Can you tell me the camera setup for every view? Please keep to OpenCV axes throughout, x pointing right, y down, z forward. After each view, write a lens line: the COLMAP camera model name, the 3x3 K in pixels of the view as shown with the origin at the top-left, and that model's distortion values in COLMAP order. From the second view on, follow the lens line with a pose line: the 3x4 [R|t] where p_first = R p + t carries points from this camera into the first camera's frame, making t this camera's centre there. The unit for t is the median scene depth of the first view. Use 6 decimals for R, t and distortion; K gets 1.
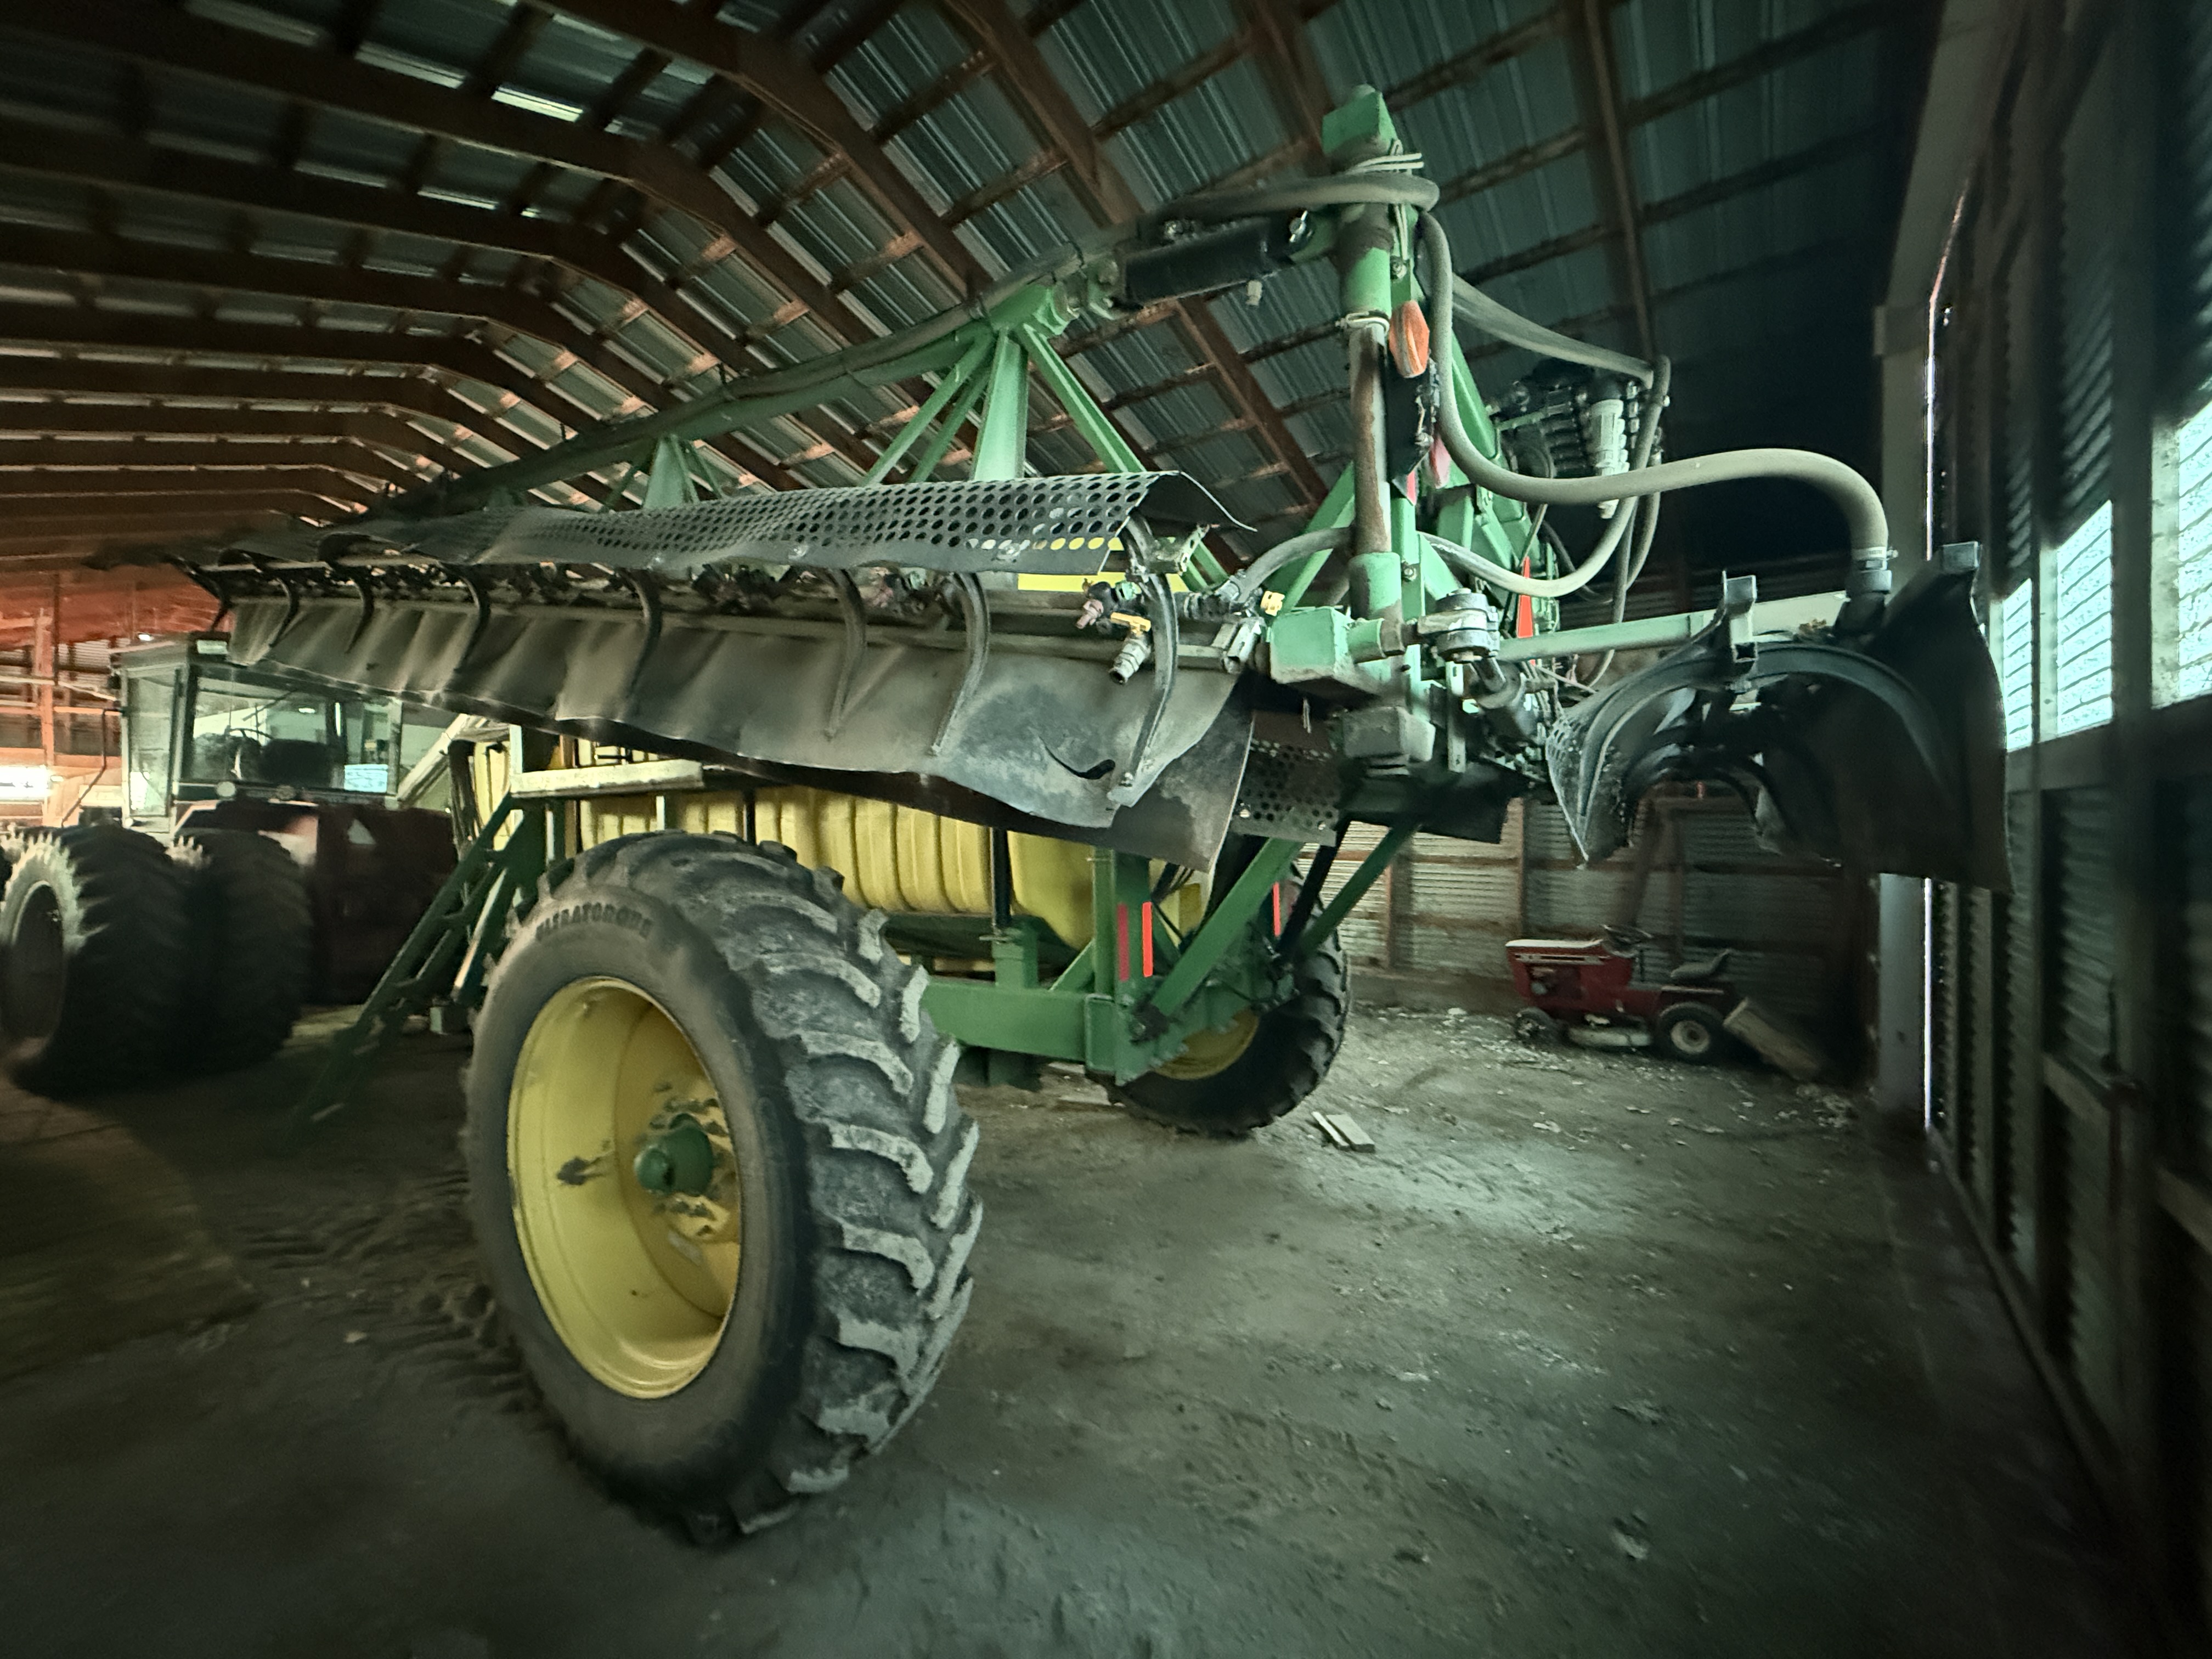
lens RADIAL K [[891.2, 0, 1106.0], [0, 891.2, 829.5], [0, 0, 1]] dist [-0.001308, -0.000302]
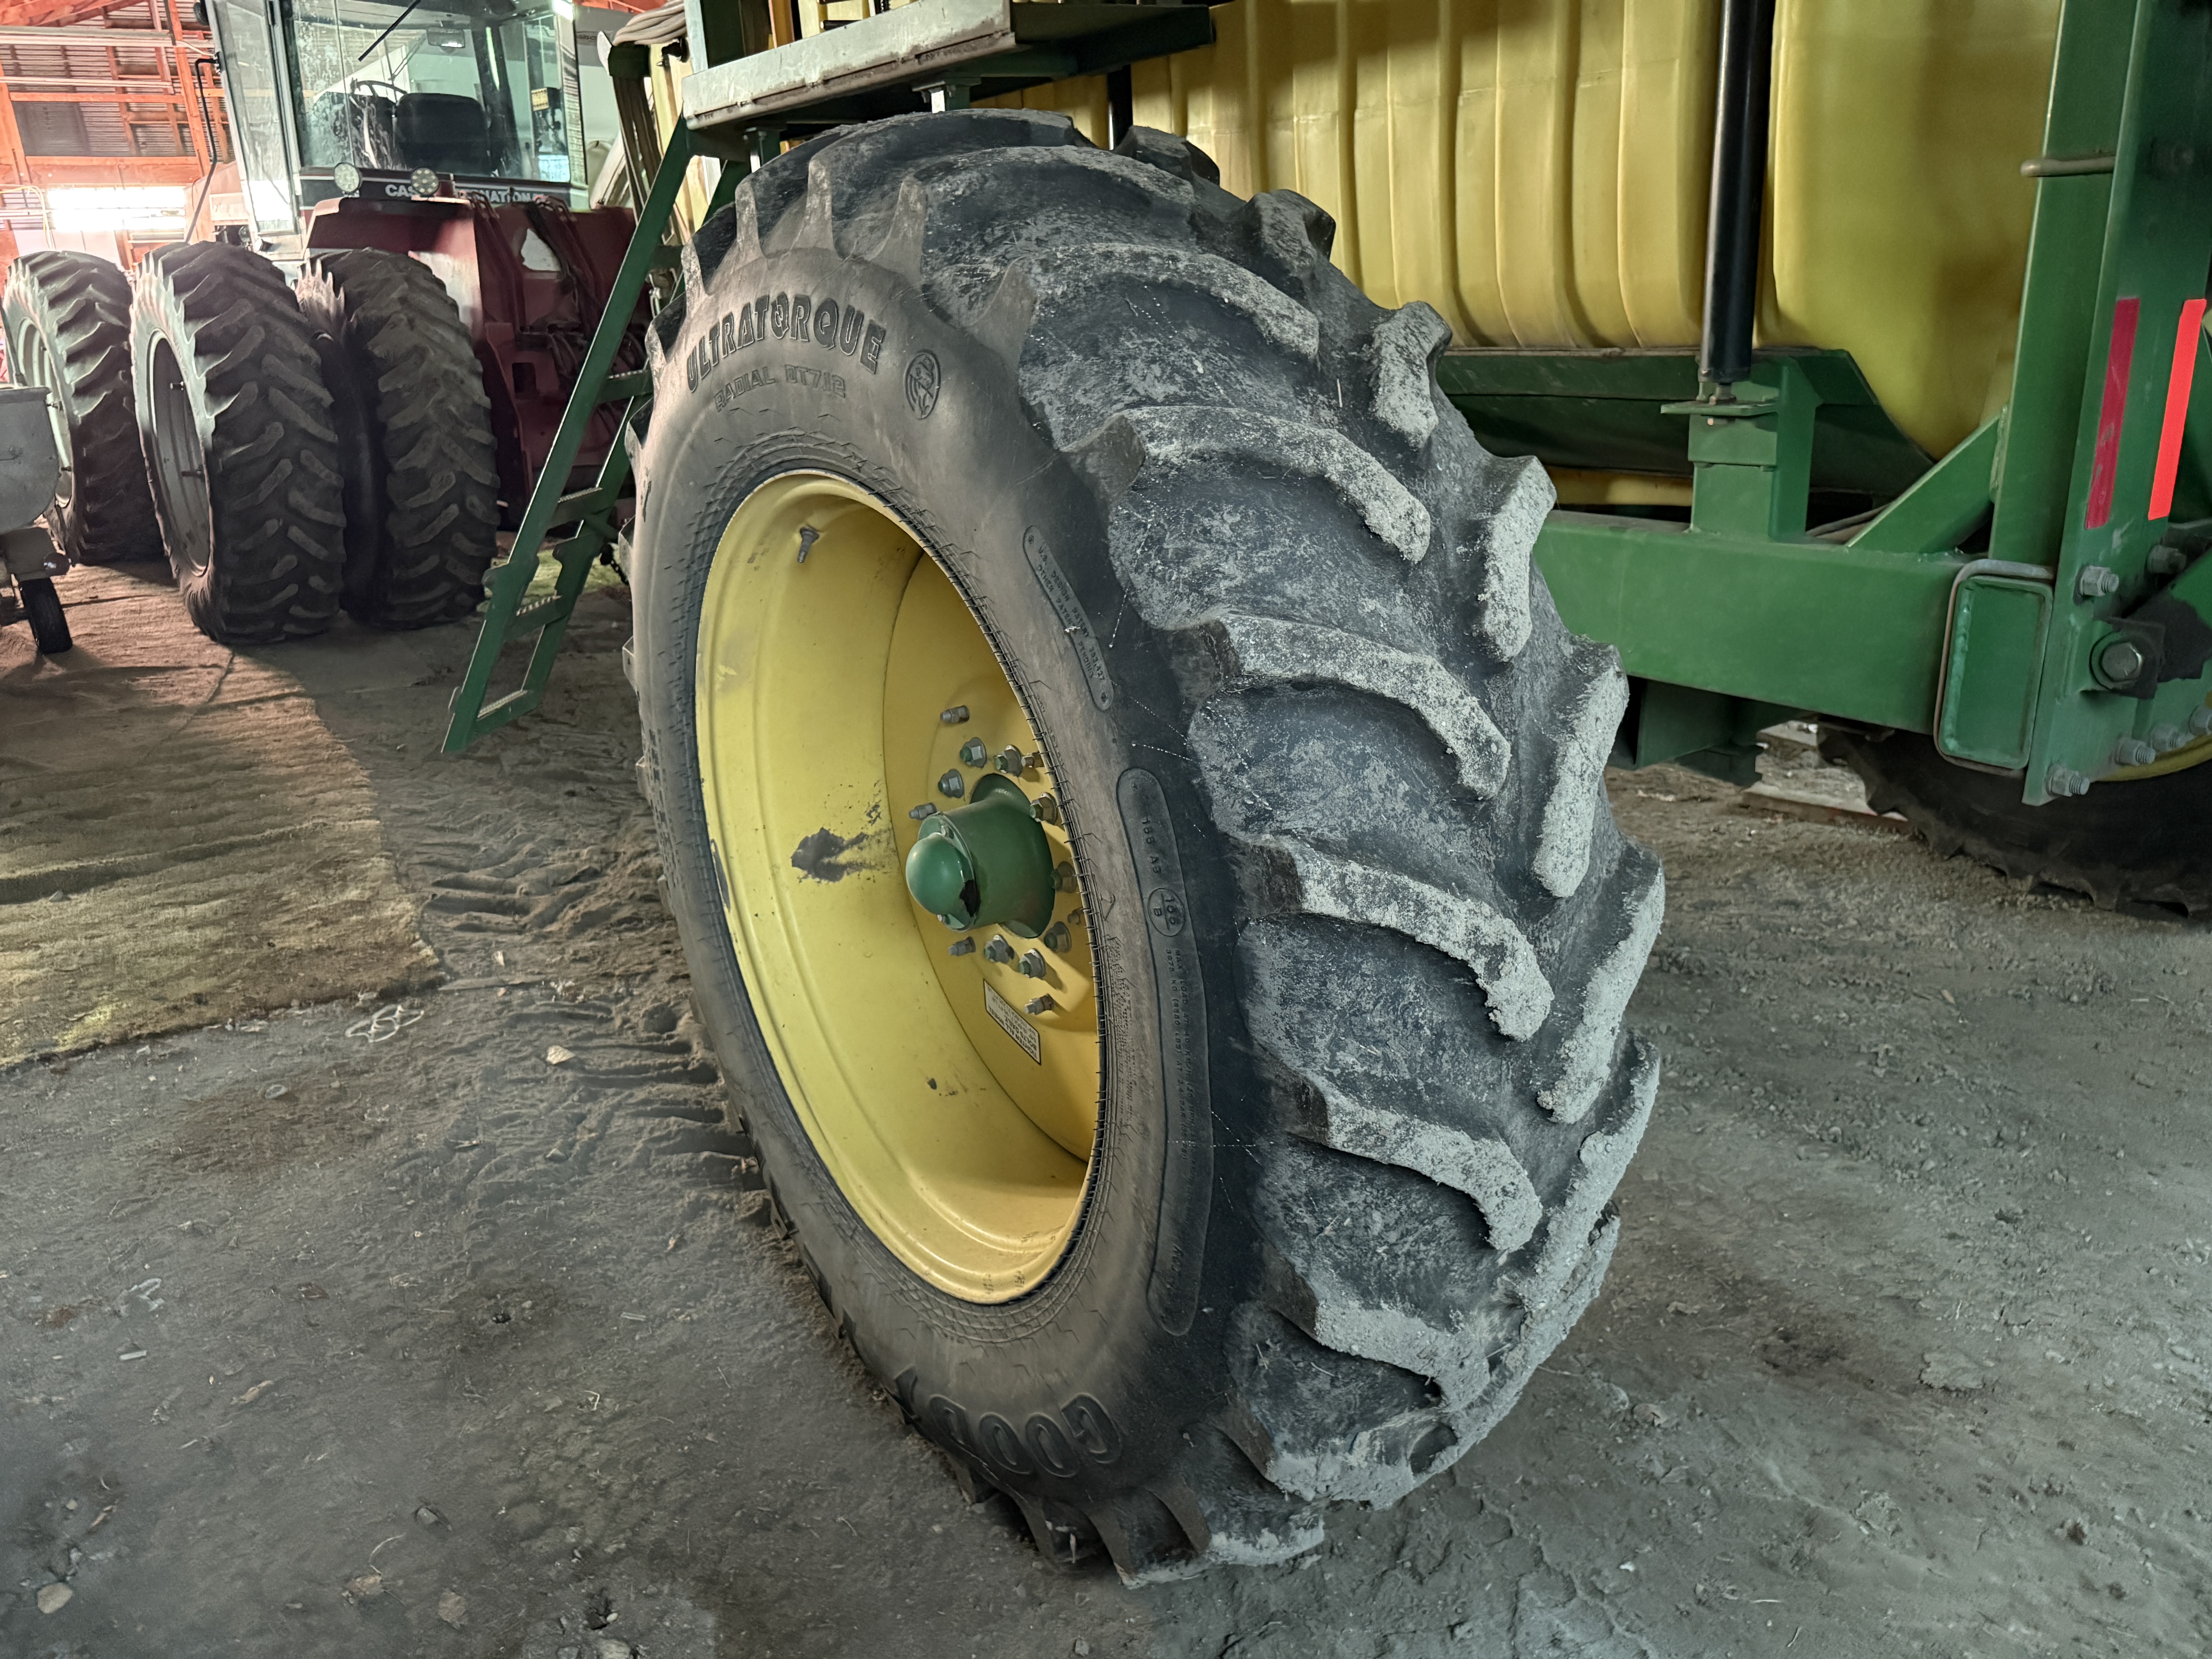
lens RADIAL K [[1667.1, 0, 1107.3], [0, 1667.1, 804.2], [0, 0, 1]] dist [0.167259, -0.291421]
pose [[0.920882, 0.099607, -0.376902, -0.095350], [0.025224, 0.949557, 0.312577, 0.067569], [0.389025, -0.297353, 0.871918, 0.284574]]
